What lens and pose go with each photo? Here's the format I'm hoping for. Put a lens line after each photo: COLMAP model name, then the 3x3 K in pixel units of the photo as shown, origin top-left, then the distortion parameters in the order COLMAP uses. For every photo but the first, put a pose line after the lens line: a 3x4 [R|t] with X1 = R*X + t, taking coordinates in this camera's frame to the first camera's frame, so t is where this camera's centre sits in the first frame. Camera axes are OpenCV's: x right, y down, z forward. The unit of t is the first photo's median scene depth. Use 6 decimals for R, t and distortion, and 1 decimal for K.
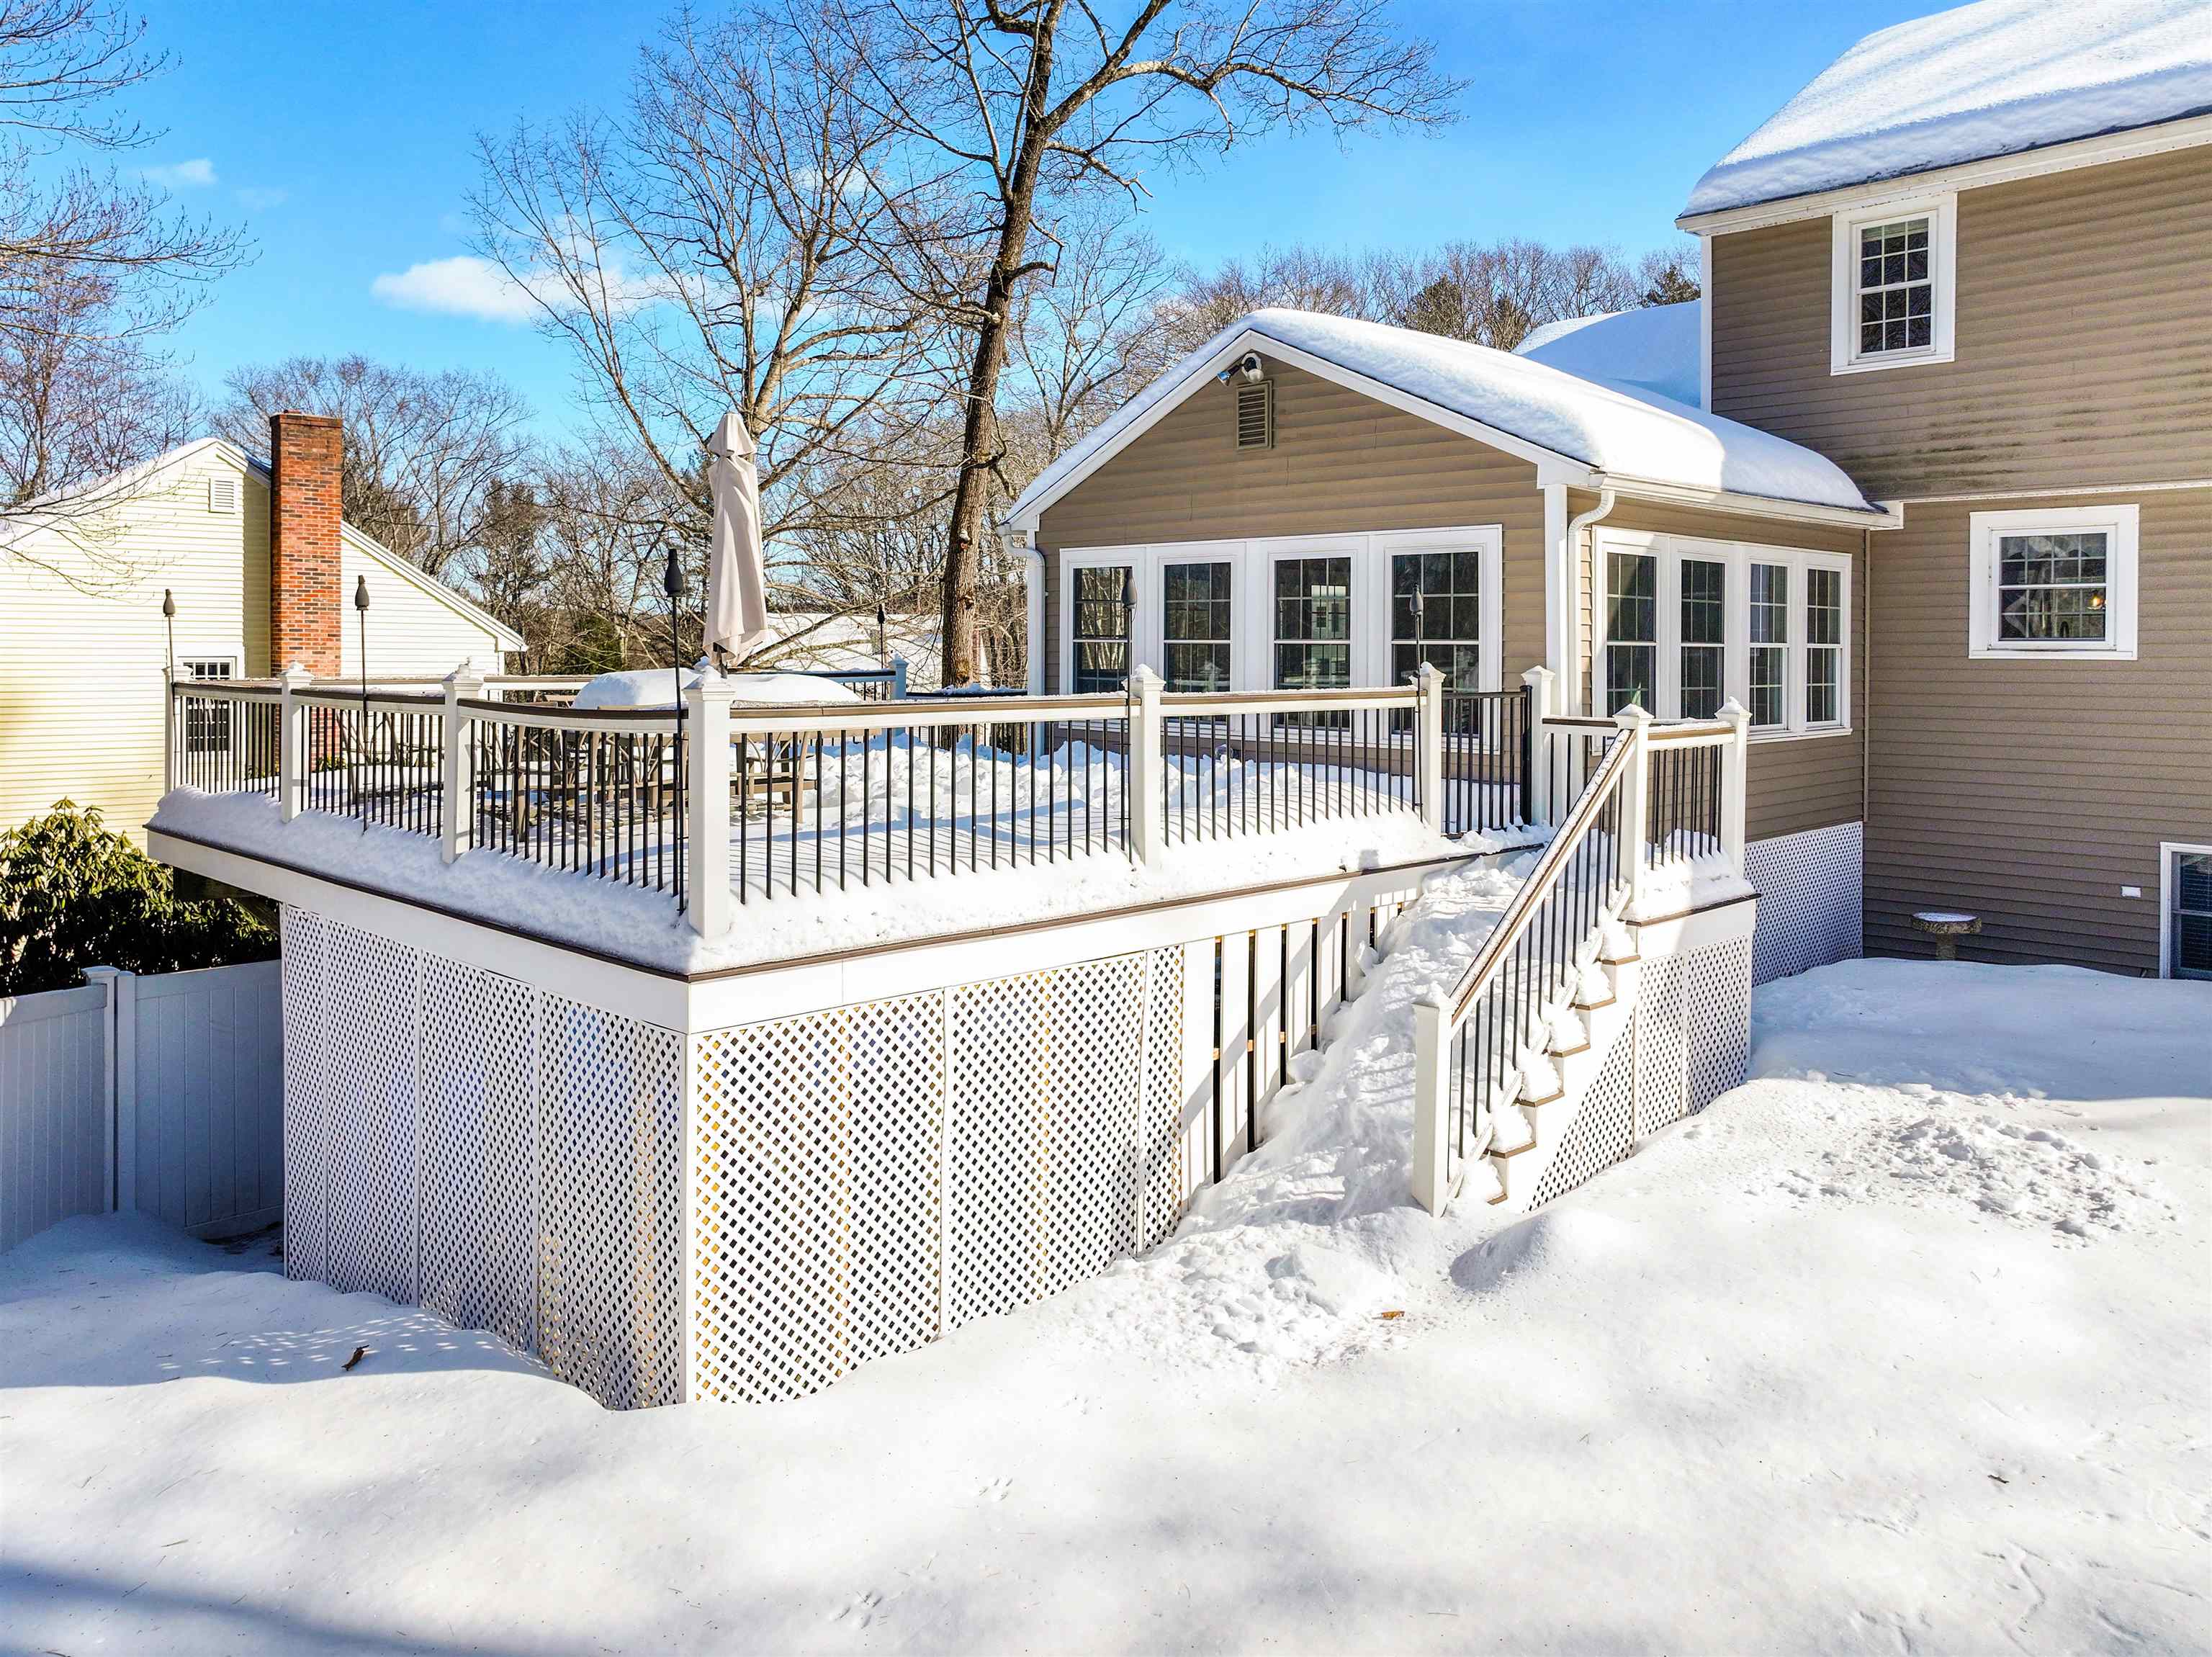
lens RADIAL K [[1523.8, 0, 1099.9], [0, 1523.8, 829.4], [0, 0, 1]] dist [0.000274, 0.002159]
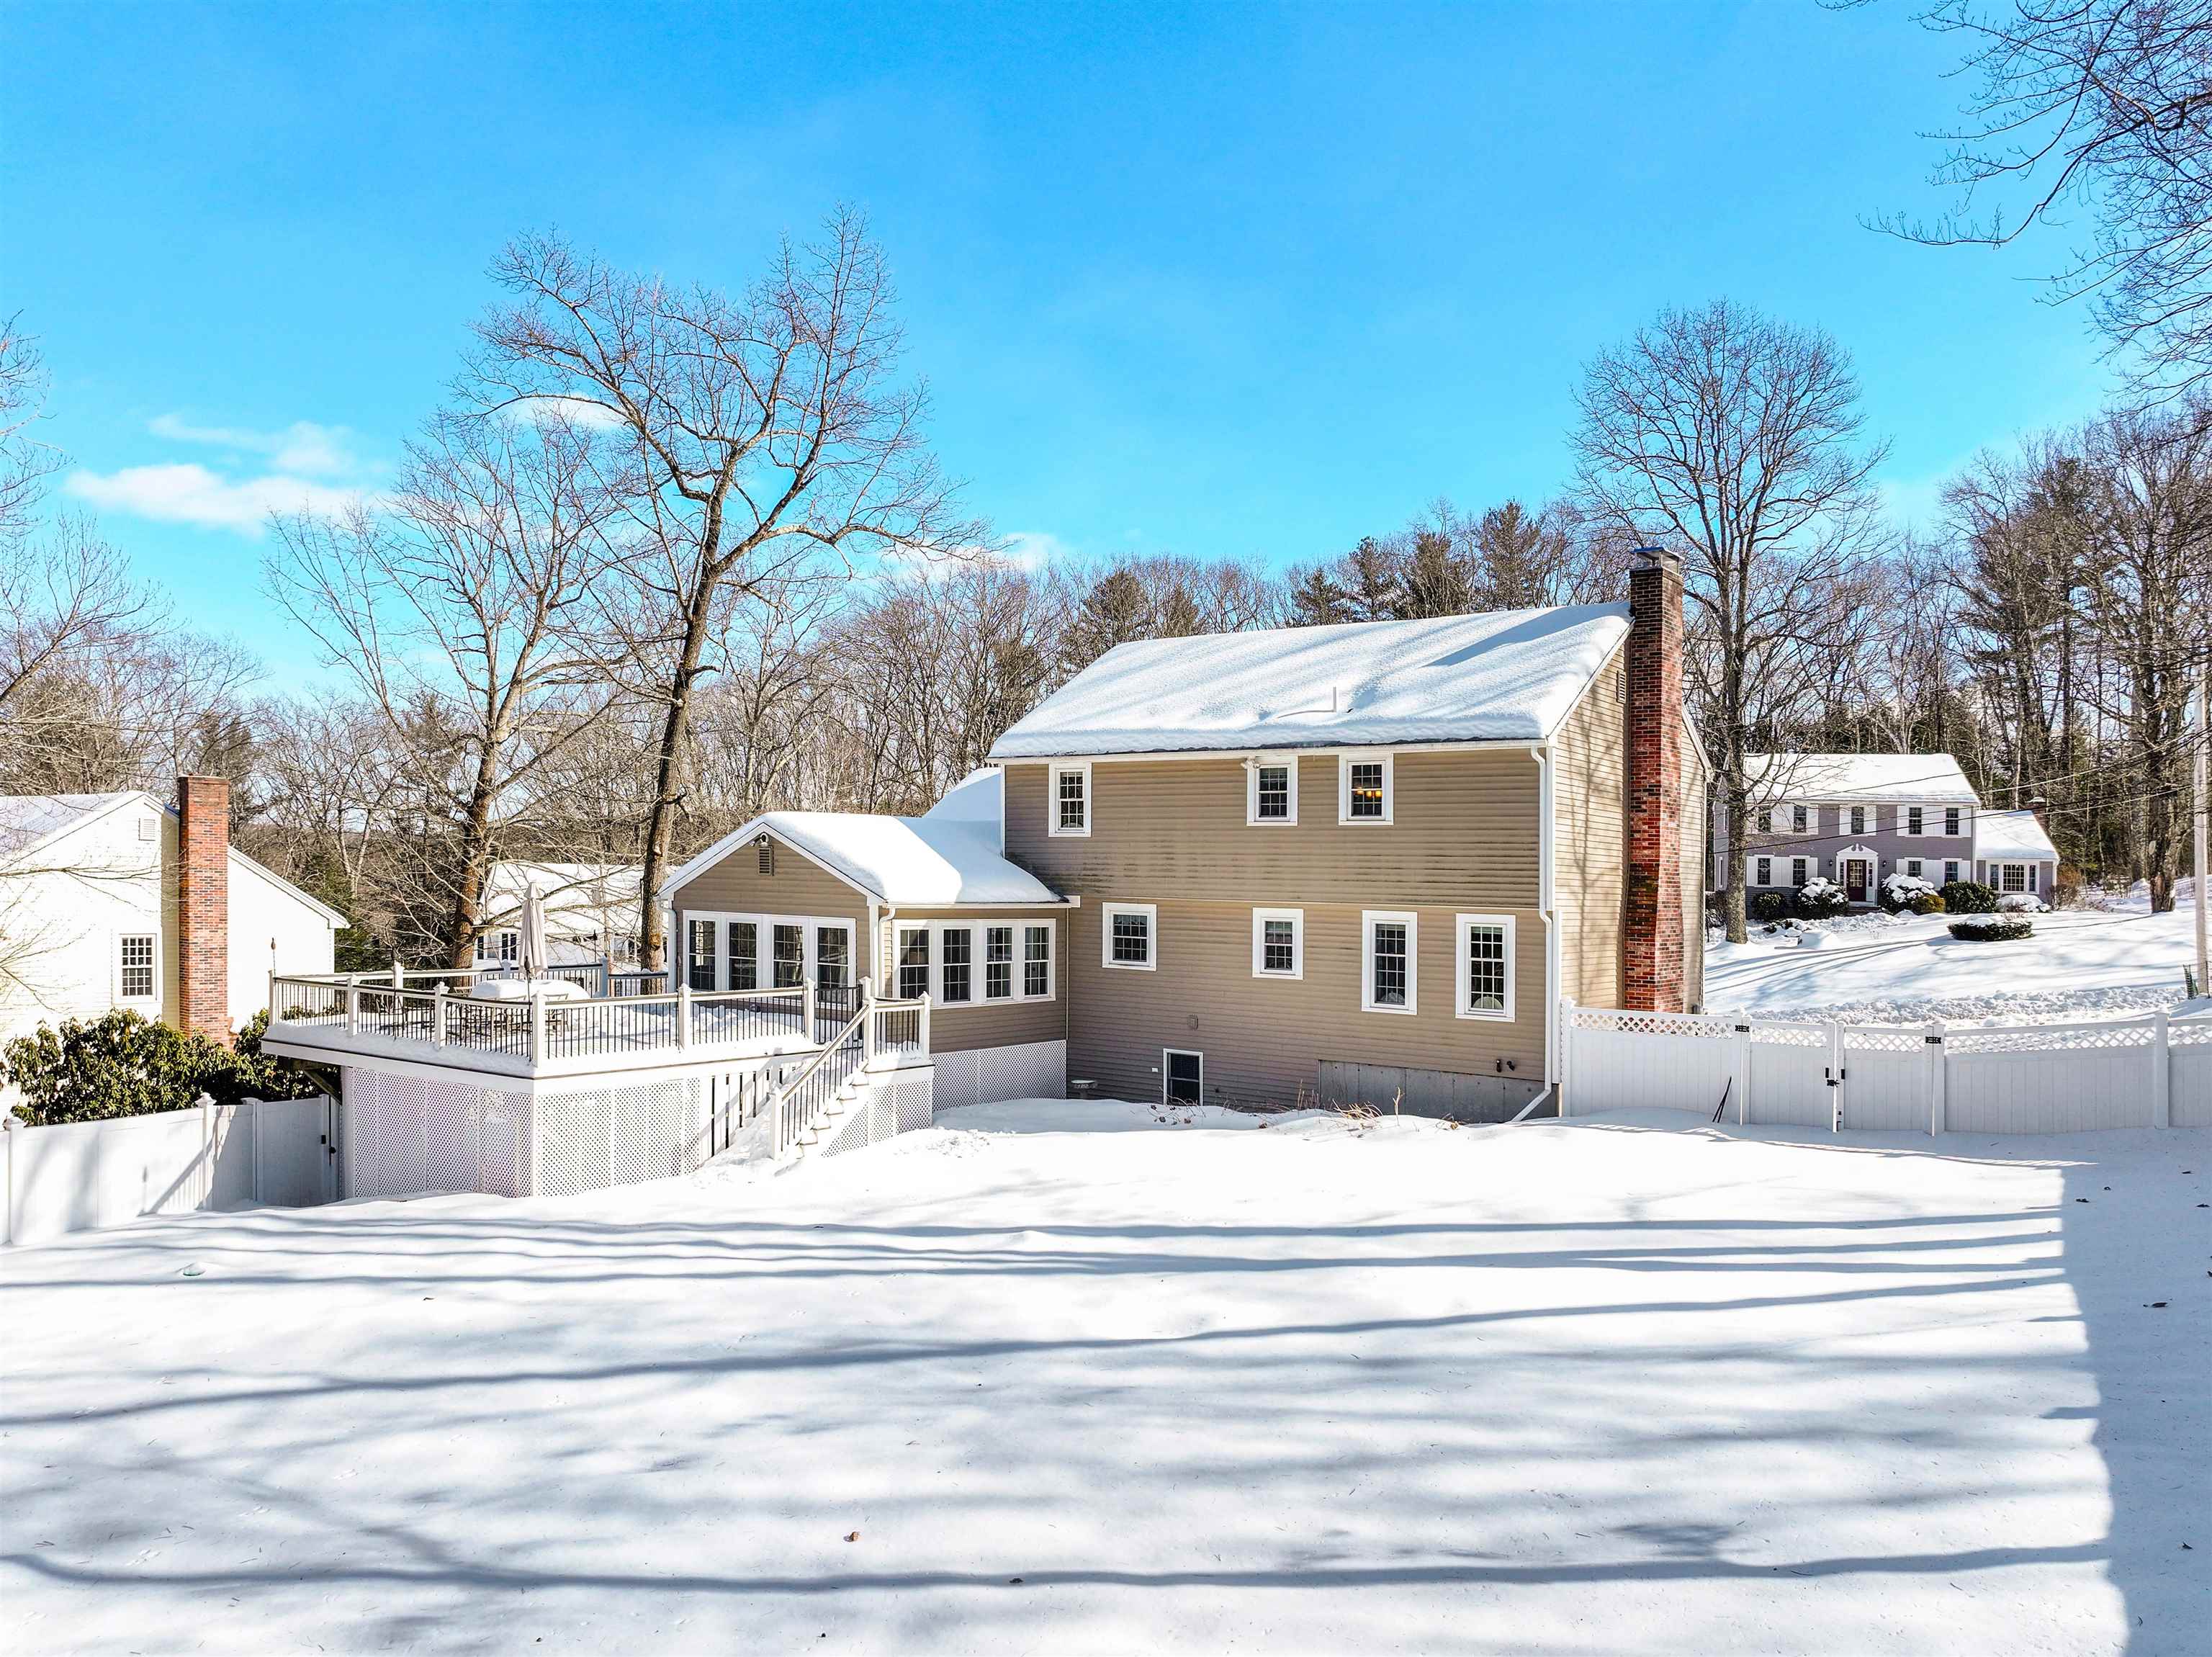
lens RADIAL K [[1494.7, 0, 1117.6], [0, 1494.7, 1059.2], [0, 0, 1]] dist [-0.002886, 0.000036]
pose [[0.982359, -0.000532, 0.187005, 0.181335], [0.000451, 1.000000, 0.000475, 0.022271], [-0.187005, -0.000382, 0.982359, -1.170750]]
